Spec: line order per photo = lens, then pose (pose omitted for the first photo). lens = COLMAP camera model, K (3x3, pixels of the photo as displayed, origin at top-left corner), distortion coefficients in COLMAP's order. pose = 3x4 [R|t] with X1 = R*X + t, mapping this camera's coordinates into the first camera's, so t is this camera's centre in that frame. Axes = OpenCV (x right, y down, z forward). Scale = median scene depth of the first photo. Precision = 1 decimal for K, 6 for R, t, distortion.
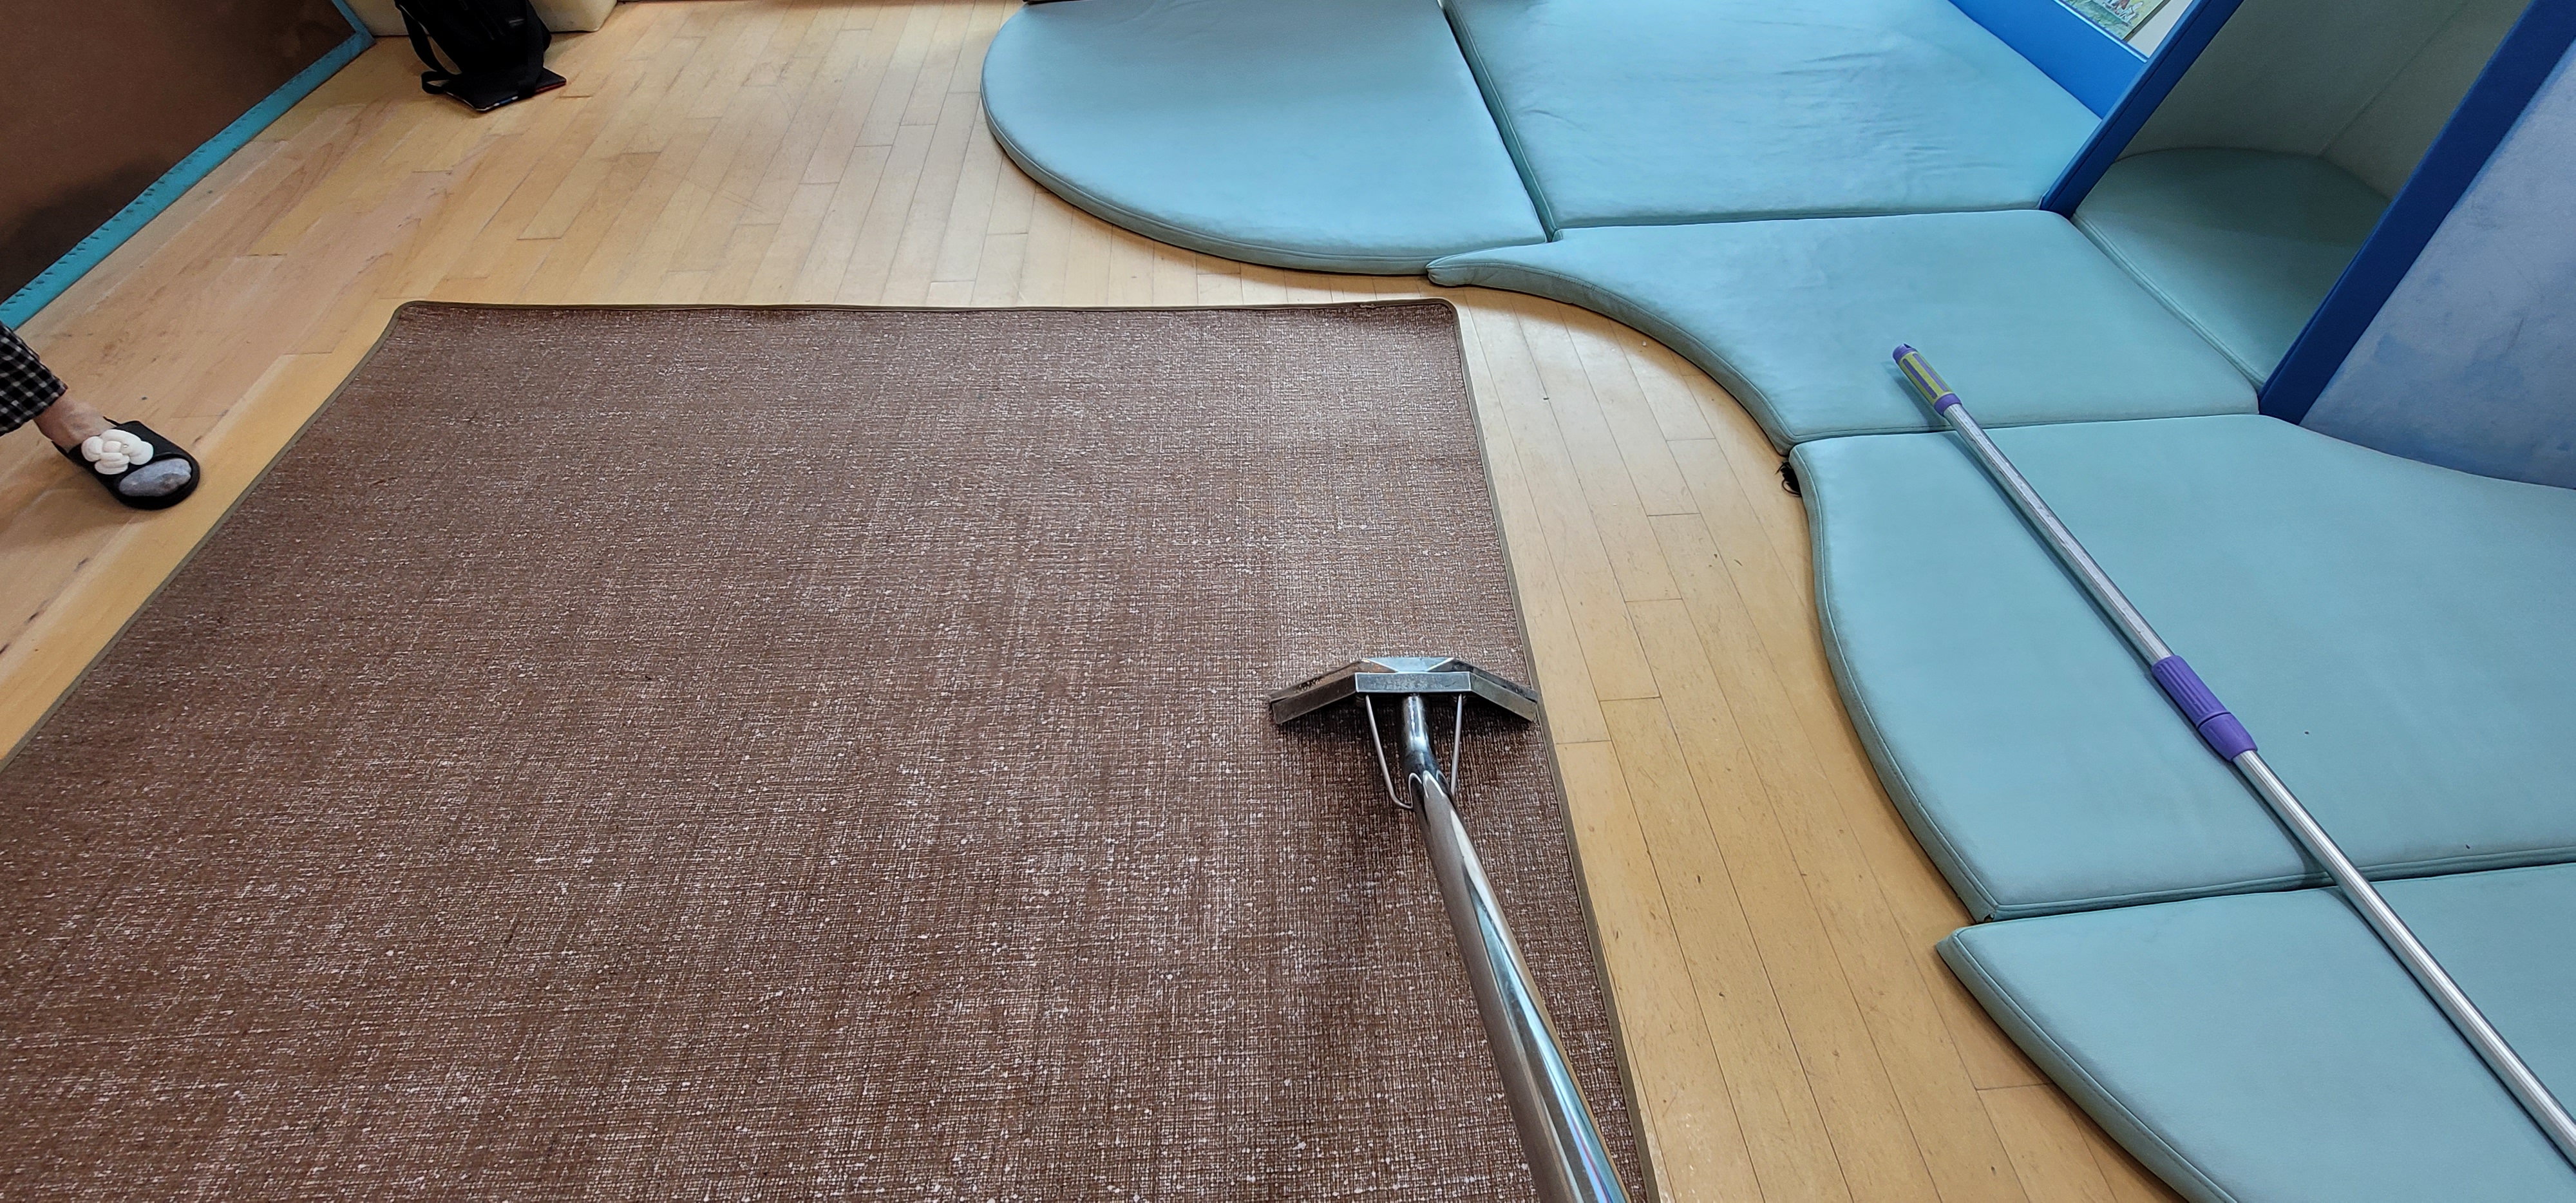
lens RADIAL K [[1045.1, 0, 1272.1], [0, 1045.1, 596.4], [0, 0, 1]] dist [-0.005879, 0.000998]
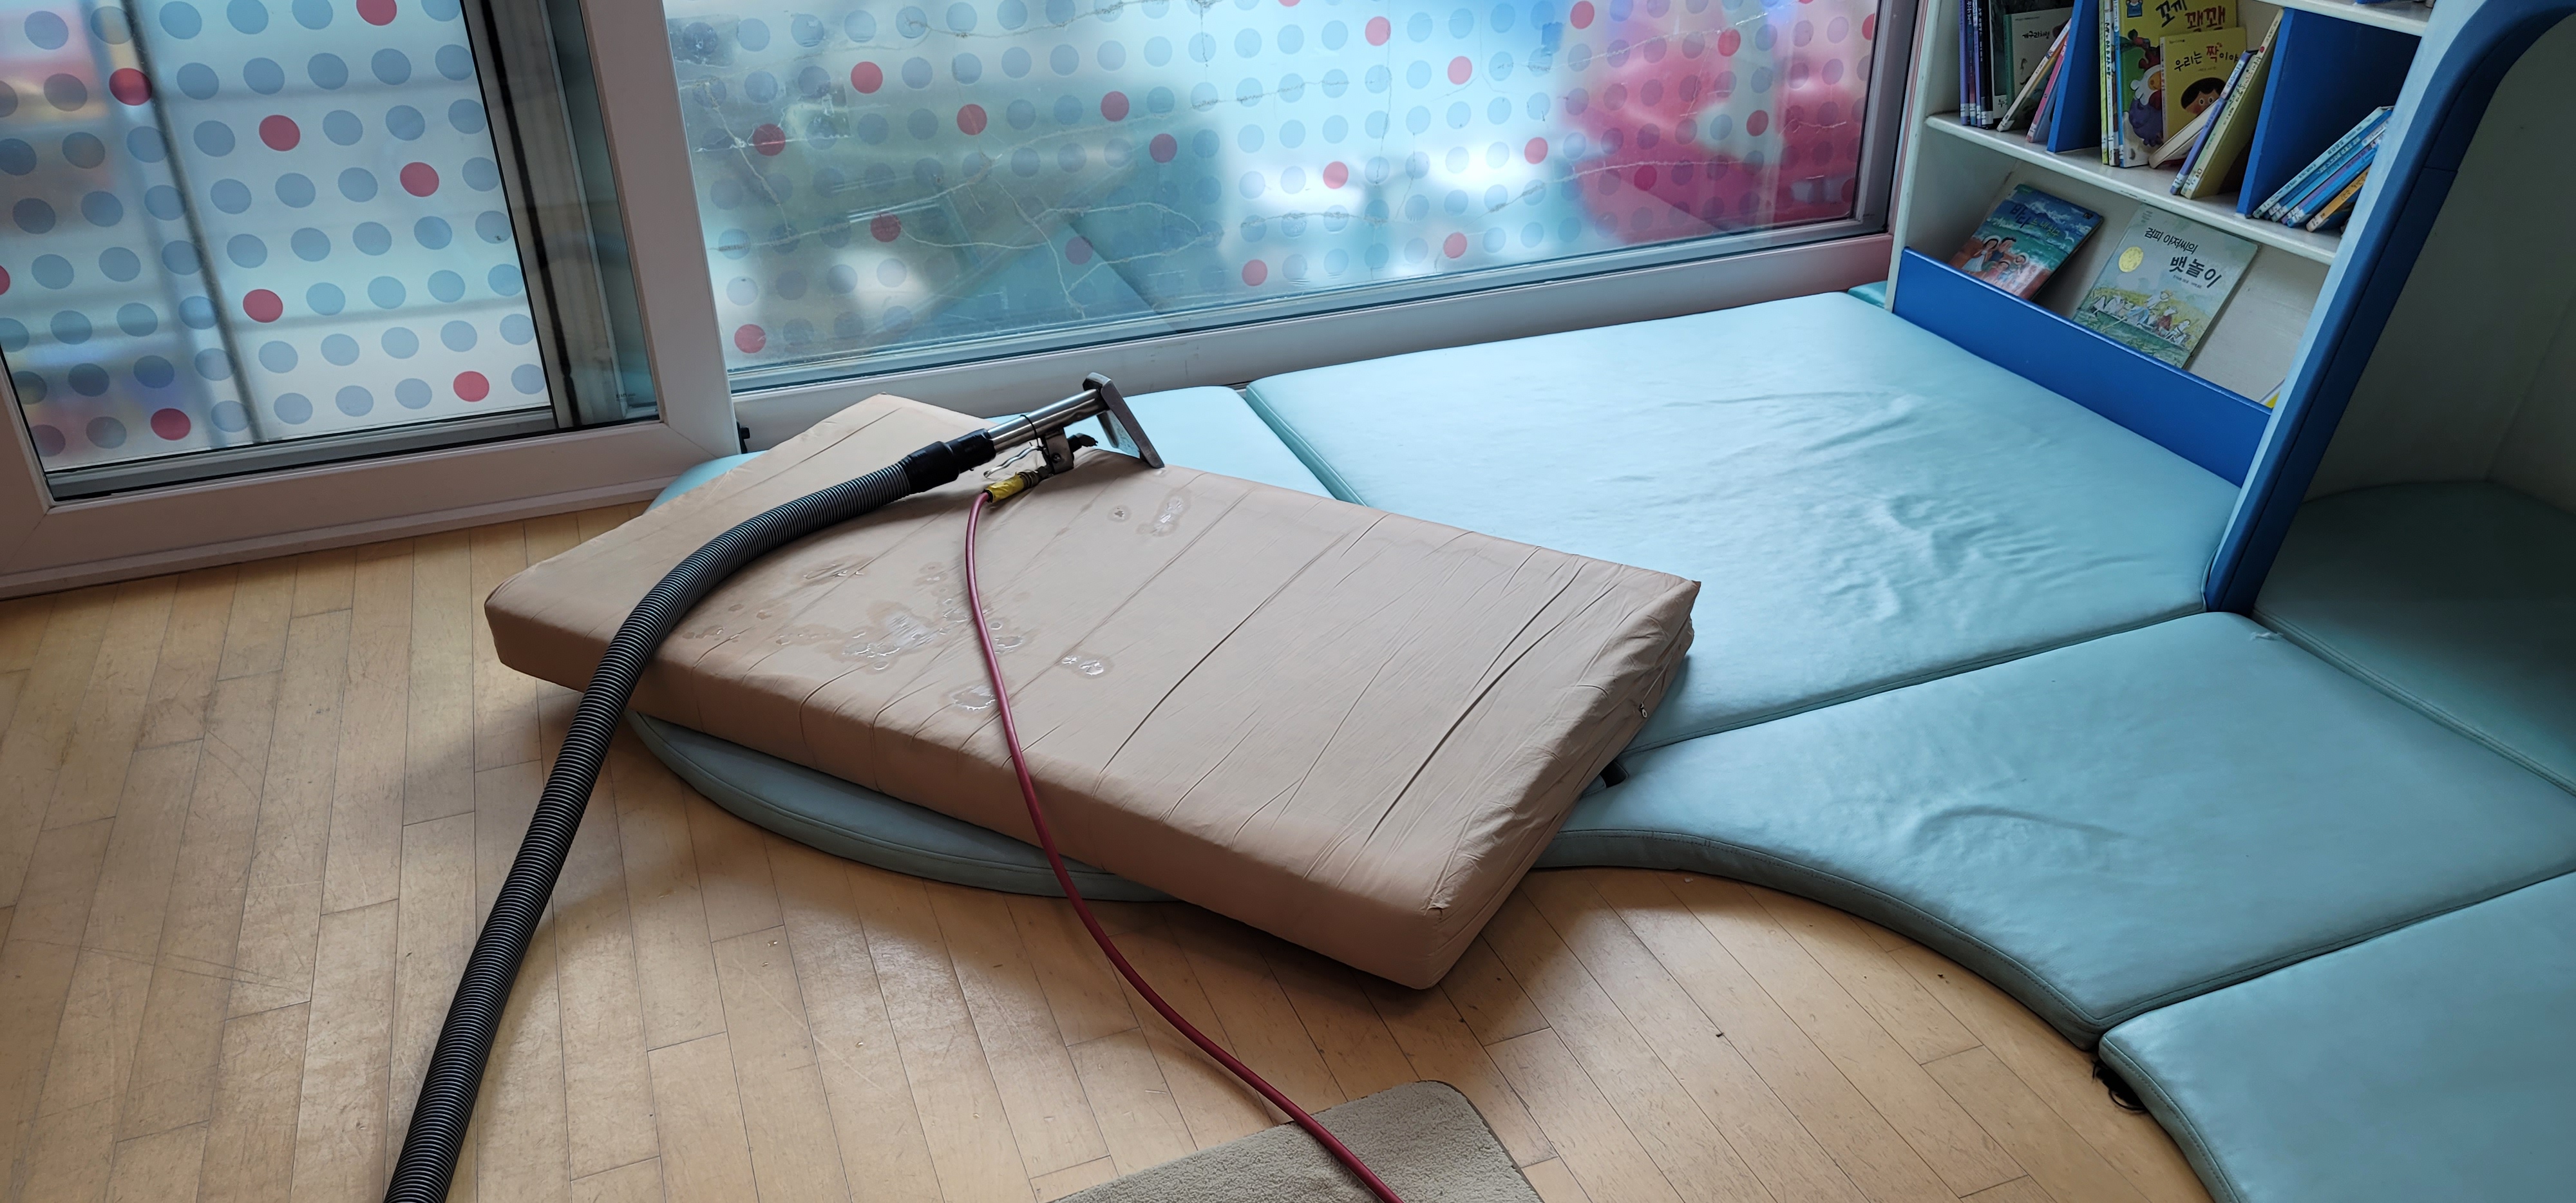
lens RADIAL K [[1897.4, 0, 1301.6], [0, 1897.4, 595.0], [0, 0, 1]] dist [0.062884, -0.035337]
pose [[0.954000, -0.155729, 0.256187, -0.214679], [0.237732, 0.913578, -0.329938, -0.099087], [-0.182666, 0.375665, 0.908575, -0.103056]]
